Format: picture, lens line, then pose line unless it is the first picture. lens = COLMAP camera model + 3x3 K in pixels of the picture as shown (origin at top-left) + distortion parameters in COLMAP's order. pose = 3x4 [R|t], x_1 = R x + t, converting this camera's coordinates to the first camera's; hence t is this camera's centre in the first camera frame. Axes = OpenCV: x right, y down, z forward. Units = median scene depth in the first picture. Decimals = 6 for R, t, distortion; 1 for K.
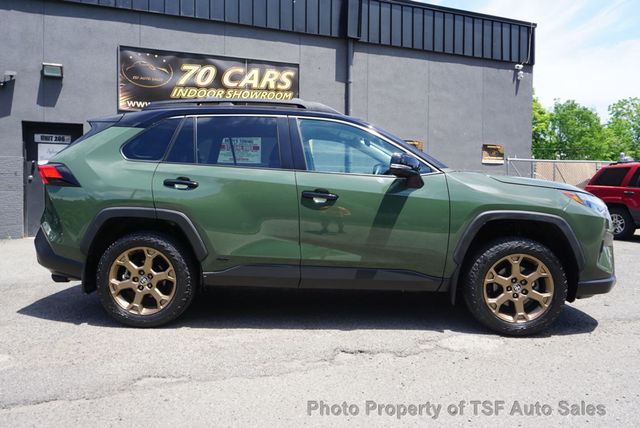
lens RADIAL K [[509.5, 0, 320.0], [0, 509.5, 214.0], [0, 0, 1]] dist [-0.032997, 0.000176]
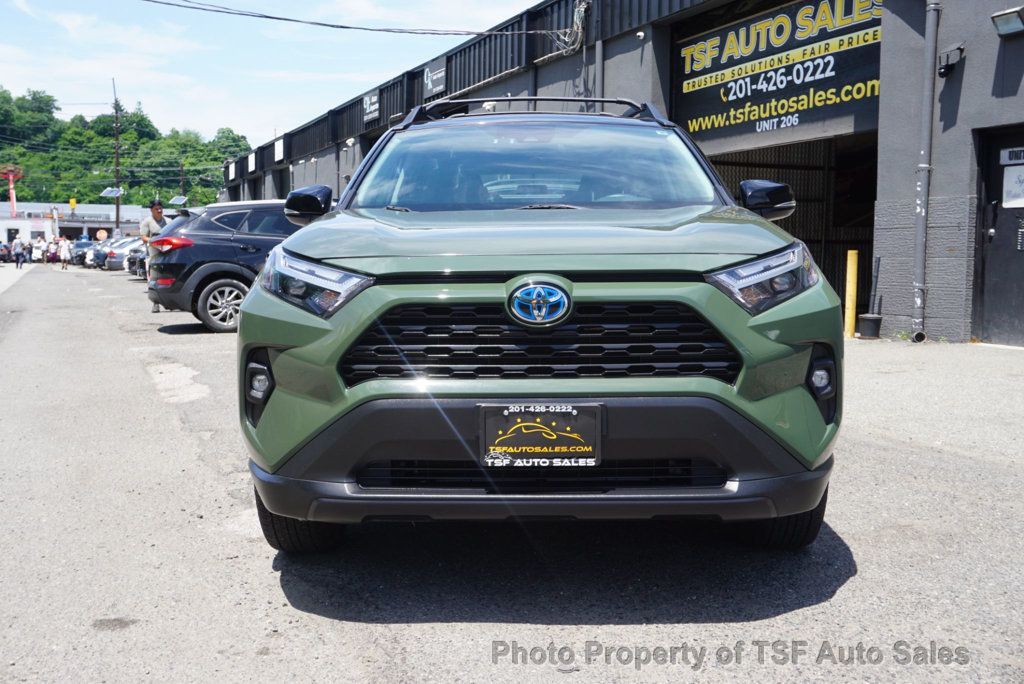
lens RADIAL K [[1072.3, 0, 512.0], [0, 1072.3, 342.0], [0, 0, 1]] dist [-0.004436, 0.013073]
pose [[-0.010118, 0.073297, -0.997259, 0.531179], [-0.046381, 0.996202, 0.073690, -0.015300], [0.998873, 0.047000, -0.006680, 0.462272]]
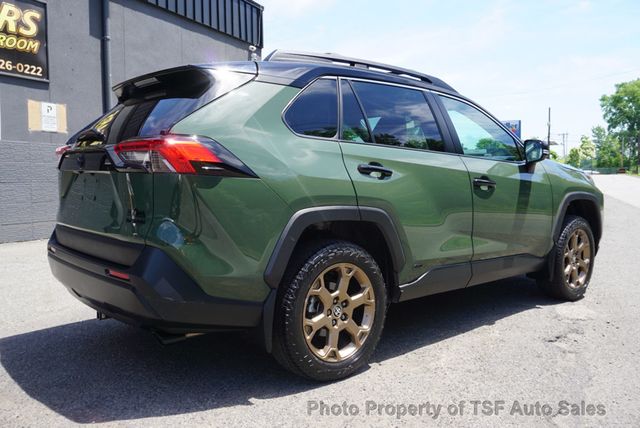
lens RADIAL K [[541.9, 0, 320.0], [0, 541.9, 214.0], [0, 0, 1]] dist [-0.000467, -0.001114]
pose [[0.726716, -0.063074, 0.684036, -0.333072], [0.044710, 0.998007, 0.044525, -0.013741], [-0.685481, -0.001774, 0.728088, 0.185418]]
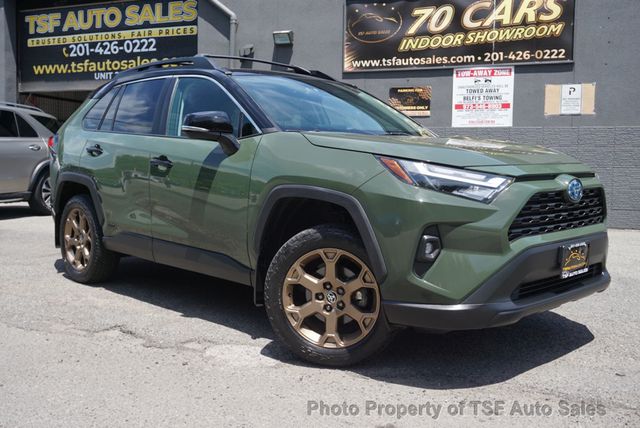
lens RADIAL K [[650.7, 0, 320.0], [0, 650.7, 214.0], [0, 0, 1]] dist [-0.000841, 0.001389]
pose [[0.708610, 0.059020, -0.703128, 0.385455], [-0.040345, 0.998254, 0.043132, -0.001984], [0.704446, -0.002196, 0.709754, 0.140329]]
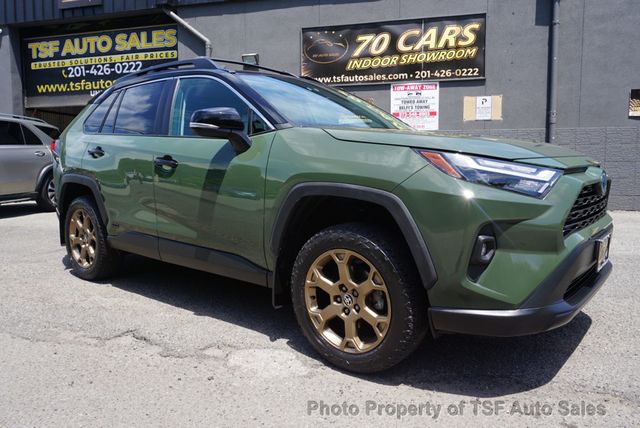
lens RADIAL K [[476.0, 0, 320.0], [0, 476.0, 214.0], [0, 0, 1]] dist [-0.032301, 0.011142]
pose [[0.785240, 0.056467, -0.616612, 0.278340], [-0.016860, 0.997414, 0.069869, -0.003029], [0.618962, -0.044468, 0.784161, 0.188778]]
